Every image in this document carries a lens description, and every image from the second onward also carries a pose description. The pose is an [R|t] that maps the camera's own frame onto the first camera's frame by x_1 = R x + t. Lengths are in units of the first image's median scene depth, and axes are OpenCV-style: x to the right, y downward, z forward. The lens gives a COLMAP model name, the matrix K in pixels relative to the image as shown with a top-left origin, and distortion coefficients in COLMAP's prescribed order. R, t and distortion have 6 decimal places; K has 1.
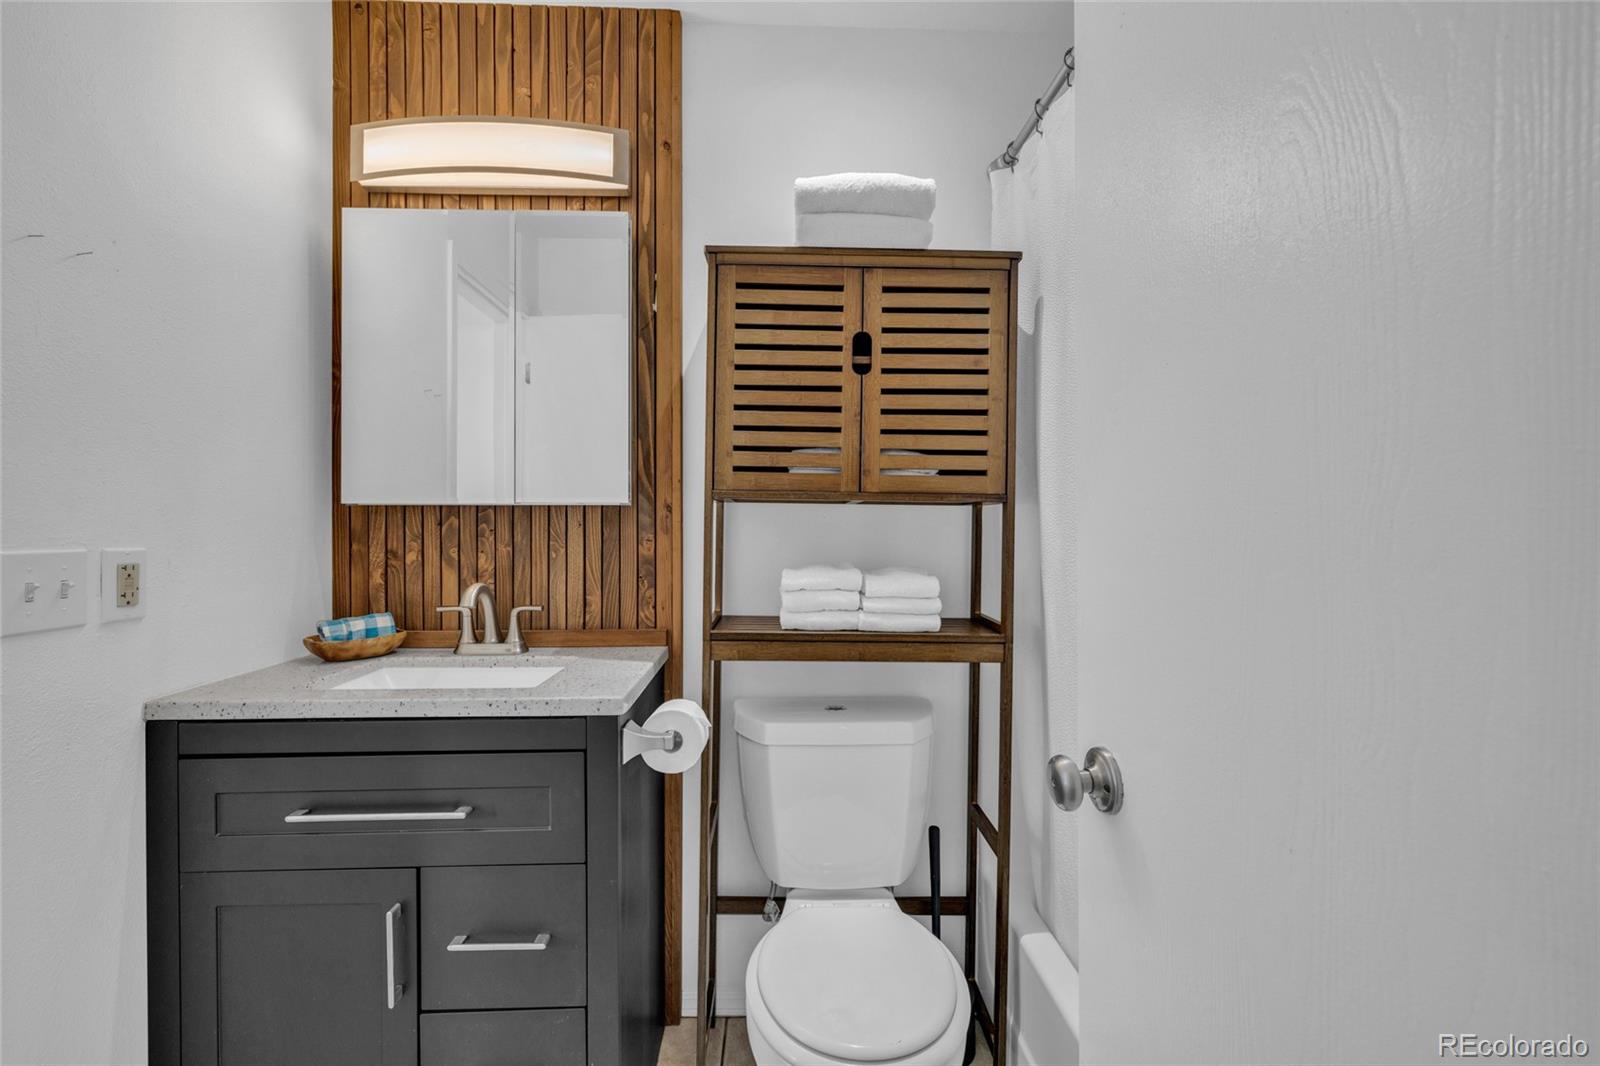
lens RADIAL K [[672.8, 0, 806.7], [0, 672.8, 521.3], [0, 0, 1]] dist [0.000551, 0.000642]
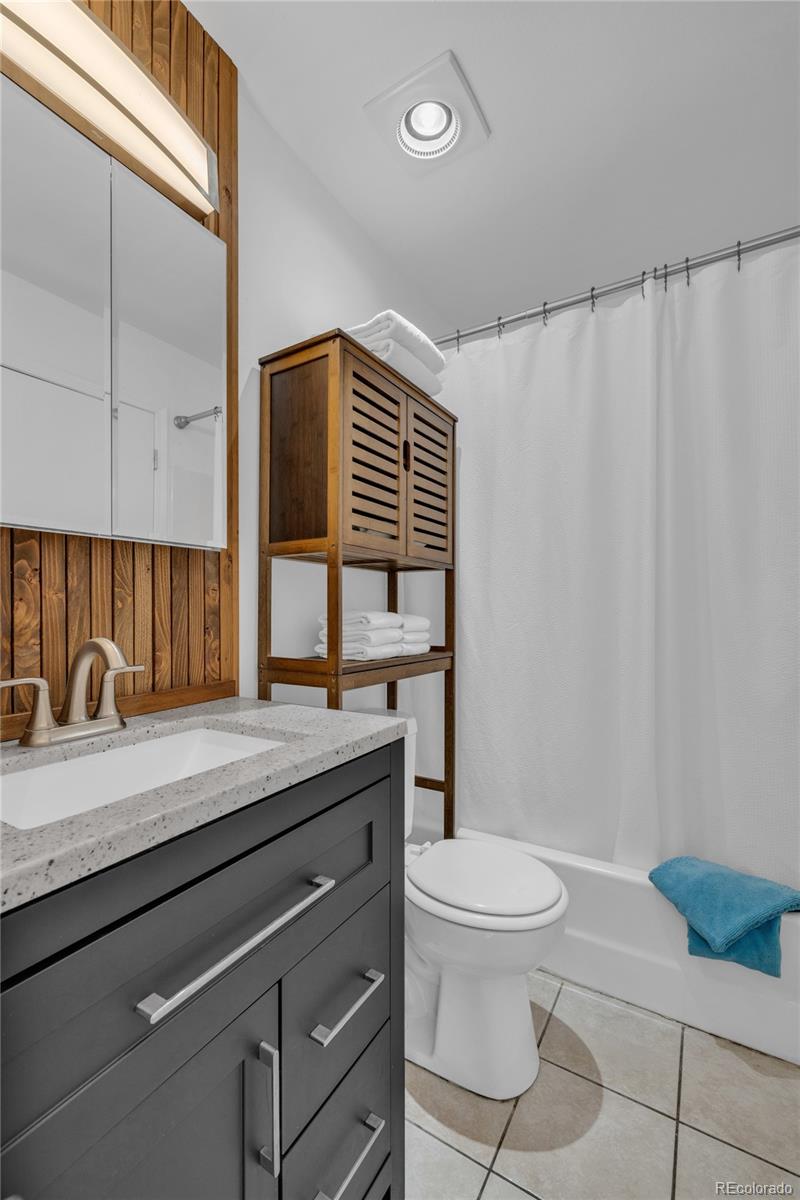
lens RADIAL K [[504.6, 0, 418.5], [0, 504.6, 595.7], [0, 0, 1]] dist [0.000551, 0.000642]
pose [[0.541754, 0.012888, 0.840438, -0.697404], [-0.004352, 0.999912, -0.012529, 0.045795], [-0.840526, 0.003130, 0.541763, 0.375172]]
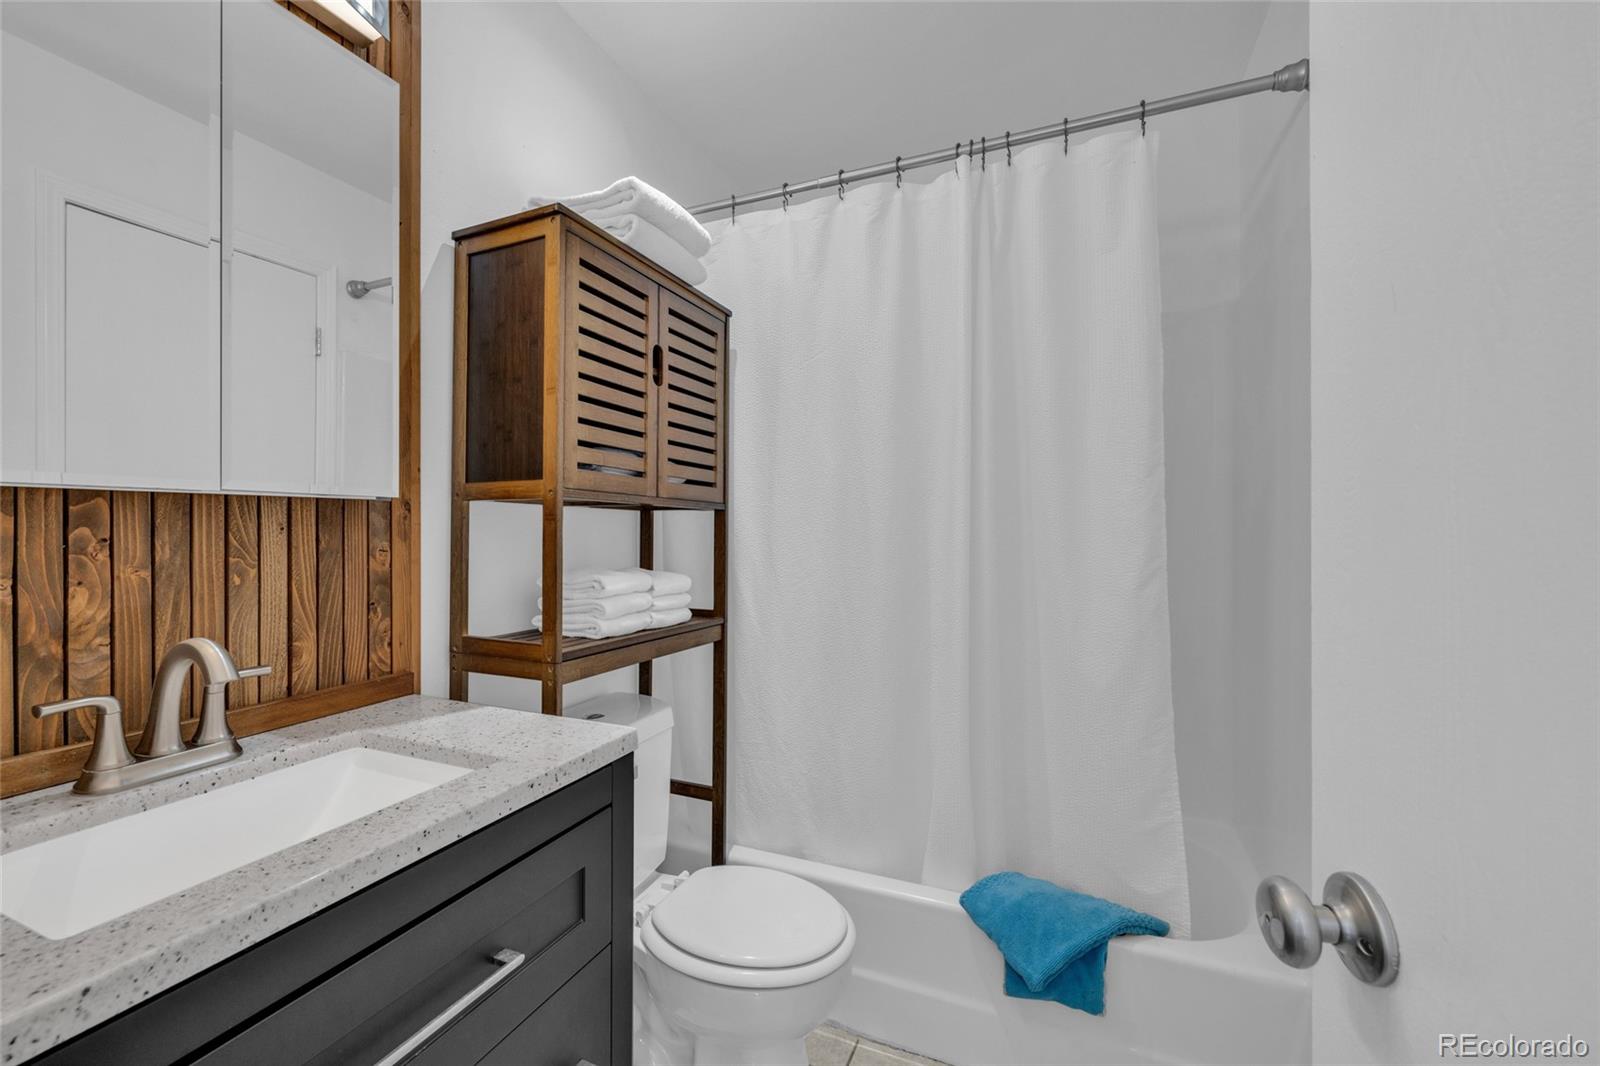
lens RADIAL K [[672.8, 0, 782.8], [0, 672.8, 516.5], [0, 0, 1]] dist [0.000551, 0.000642]
pose [[0.446218, 0.013436, 0.894824, -0.695096], [-0.004240, 0.999908, -0.012900, 0.000032], [-0.894914, 0.001962, 0.446234, 0.318582]]
